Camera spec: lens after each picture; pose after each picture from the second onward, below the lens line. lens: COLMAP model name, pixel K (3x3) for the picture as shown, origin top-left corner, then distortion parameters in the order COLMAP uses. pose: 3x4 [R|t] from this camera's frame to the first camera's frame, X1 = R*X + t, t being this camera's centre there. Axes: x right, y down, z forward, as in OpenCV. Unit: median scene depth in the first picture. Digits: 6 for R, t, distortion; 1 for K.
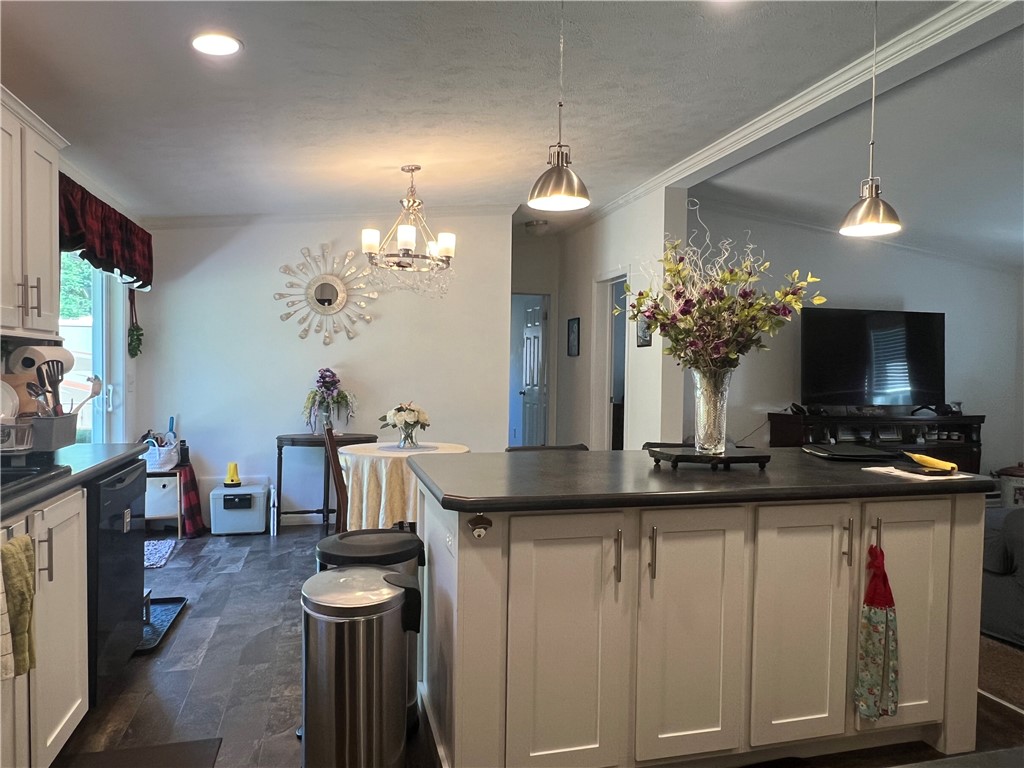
lens RADIAL K [[683.6, 0, 503.5], [0, 683.6, 393.0], [0, 0, 1]] dist [0.004335, -0.009840]
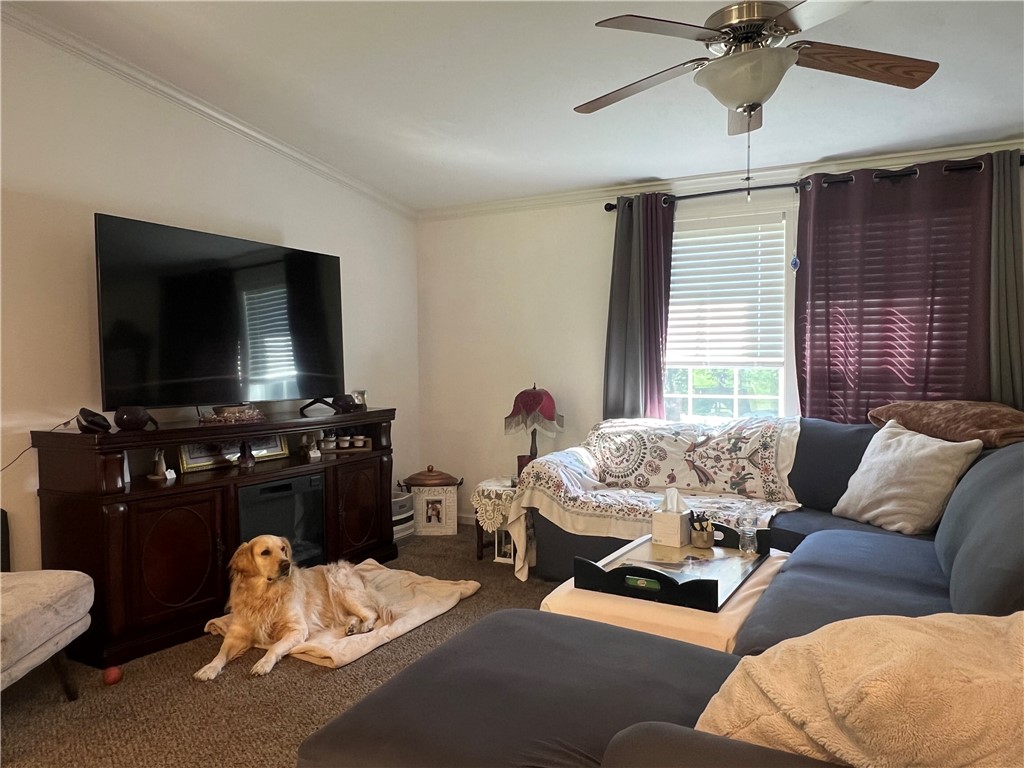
lens RADIAL K [[722.7, 0, 502.4], [0, 722.7, 378.7], [0, 0, 1]] dist [0.001530, 0.000551]
pose [[0.683957, -0.031379, 0.728848, 0.241274], [0.033438, 0.999373, 0.011647, -0.002203], [-0.728756, 0.016405, 0.684577, 0.410519]]
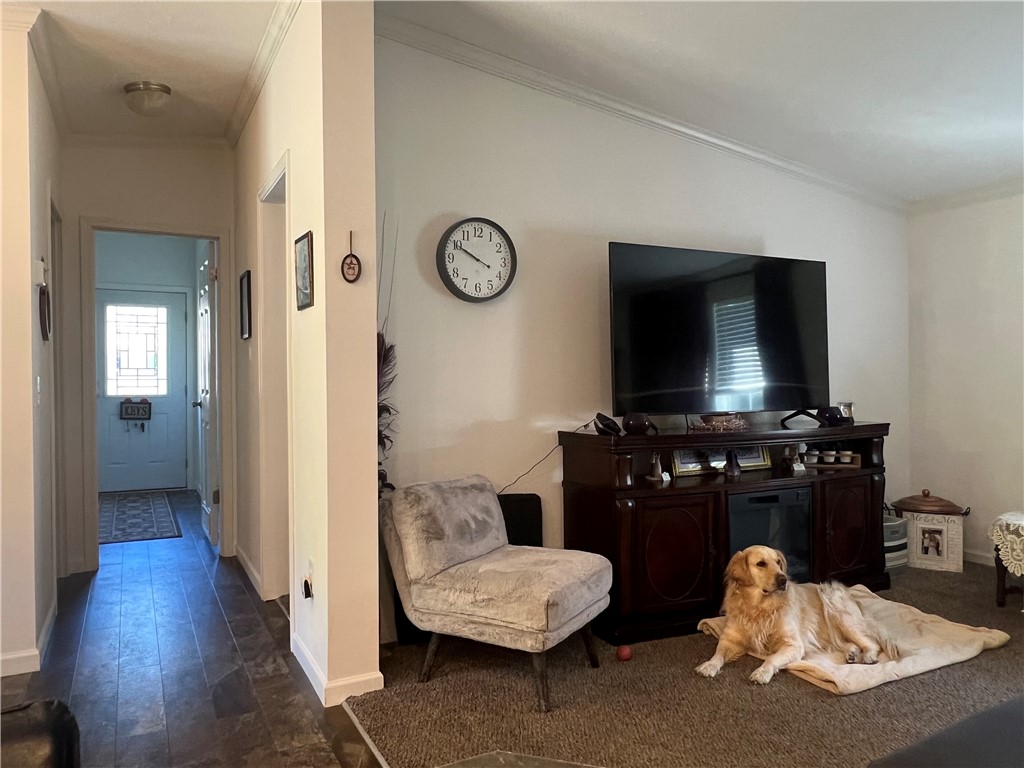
lens RADIAL K [[722.7, 0, 503.9], [0, 722.7, 382.4], [0, 0, 1]] dist [0.001530, 0.000551]
pose [[0.973001, -0.020003, 0.229932, 0.204040], [0.024715, 0.999539, -0.017631, -0.001675], [-0.229473, 0.022838, 0.973047, 0.424745]]
